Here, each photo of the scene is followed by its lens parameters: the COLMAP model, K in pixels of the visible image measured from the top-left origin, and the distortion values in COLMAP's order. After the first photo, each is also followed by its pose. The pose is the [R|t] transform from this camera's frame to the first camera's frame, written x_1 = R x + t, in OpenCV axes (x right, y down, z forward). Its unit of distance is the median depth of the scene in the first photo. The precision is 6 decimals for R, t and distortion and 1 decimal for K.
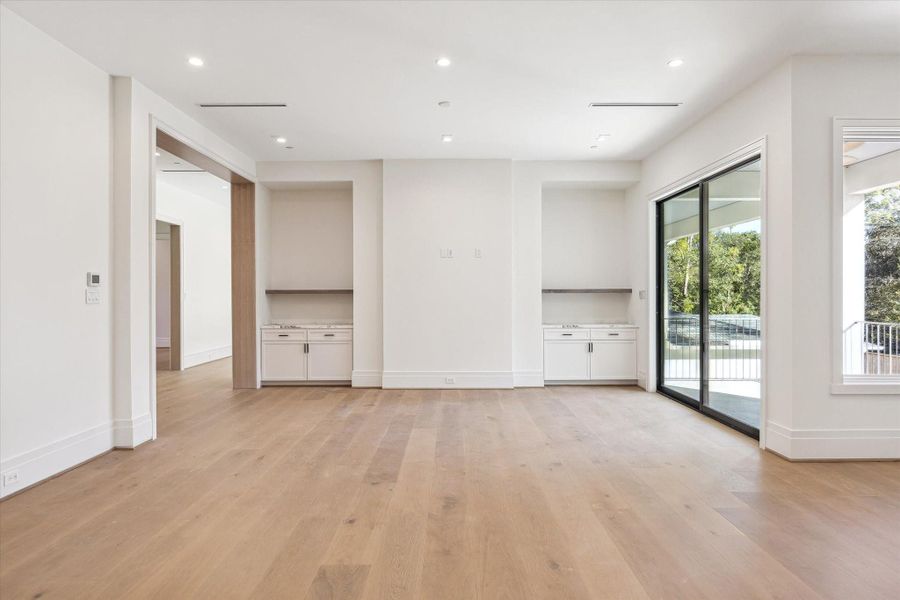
lens RADIAL K [[552.2, 0, 450.0], [0, 552.2, 300.0], [0, 0, 1]] dist [0.000945, 0.000248]
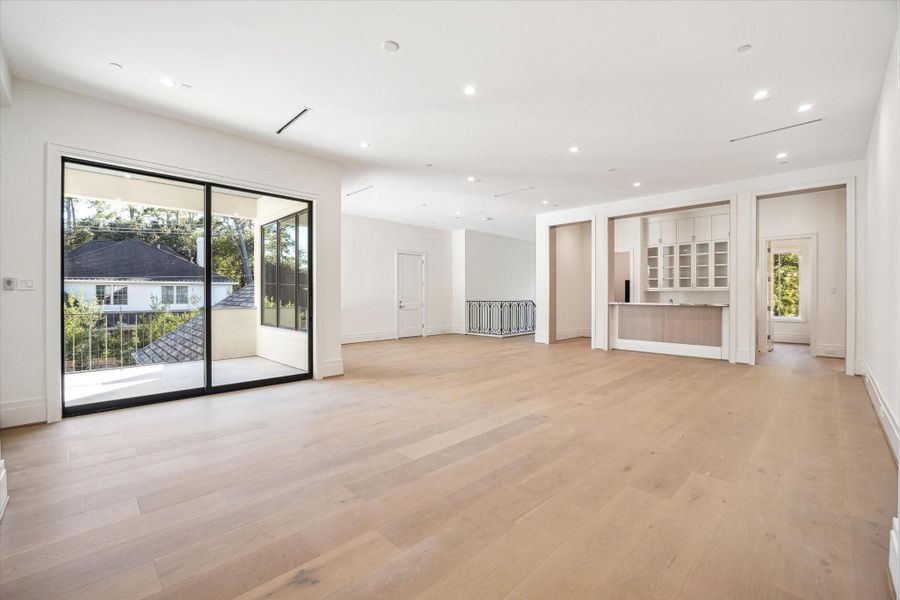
lens RADIAL K [[394.9, 0, 450.0], [0, 394.9, 300.0], [0, 0, 1]] dist [-0.000866, -0.000084]
pose [[-0.724761, -0.002525, 0.688996, -0.532379], [0.006981, 0.999915, 0.011008, 0.015293], [-0.688965, 0.012788, -0.724682, 1.539625]]
